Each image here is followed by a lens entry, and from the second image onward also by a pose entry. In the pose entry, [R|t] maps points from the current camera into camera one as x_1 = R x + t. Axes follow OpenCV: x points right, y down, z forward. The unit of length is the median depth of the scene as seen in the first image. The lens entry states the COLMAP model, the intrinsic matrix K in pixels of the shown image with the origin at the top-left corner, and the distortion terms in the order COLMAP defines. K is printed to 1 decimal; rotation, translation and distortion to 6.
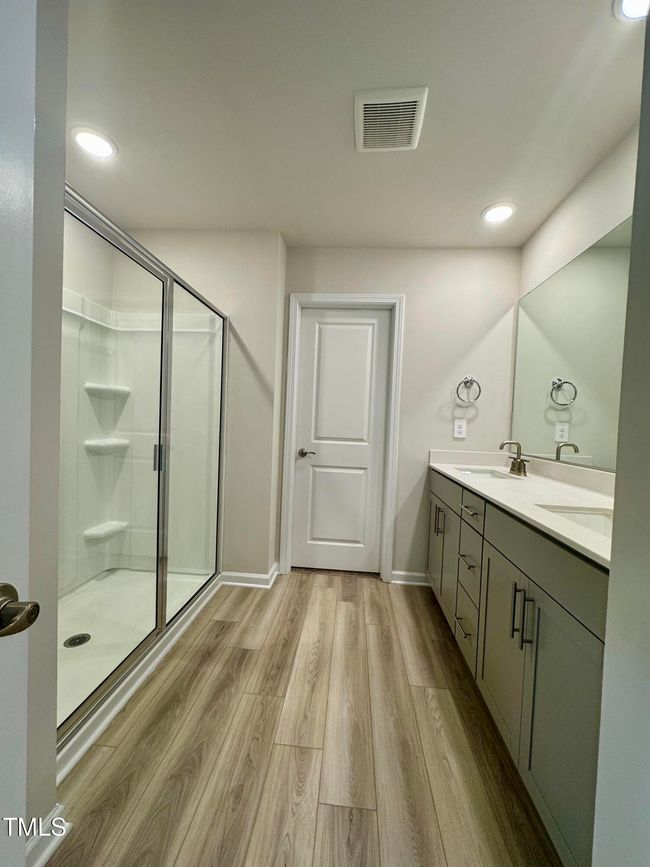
lens RADIAL K [[348.6, 0, 321.9], [0, 348.6, 434.6], [0, 0, 1]] dist [-0.000989, 0.000002]
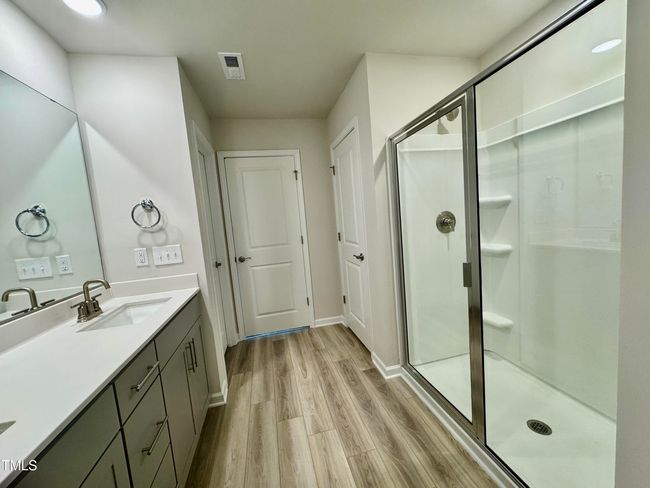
lens RADIAL K [[260.0, 0, 328.8], [0, 260.0, 244.4], [0, 0, 1]] dist [-0.003106, 0.001083]
pose [[-0.943614, 0.074634, -0.322525, 0.228792], [0.037933, 0.992215, 0.118621, -0.166183], [0.328867, 0.099698, -0.939099, 1.988963]]
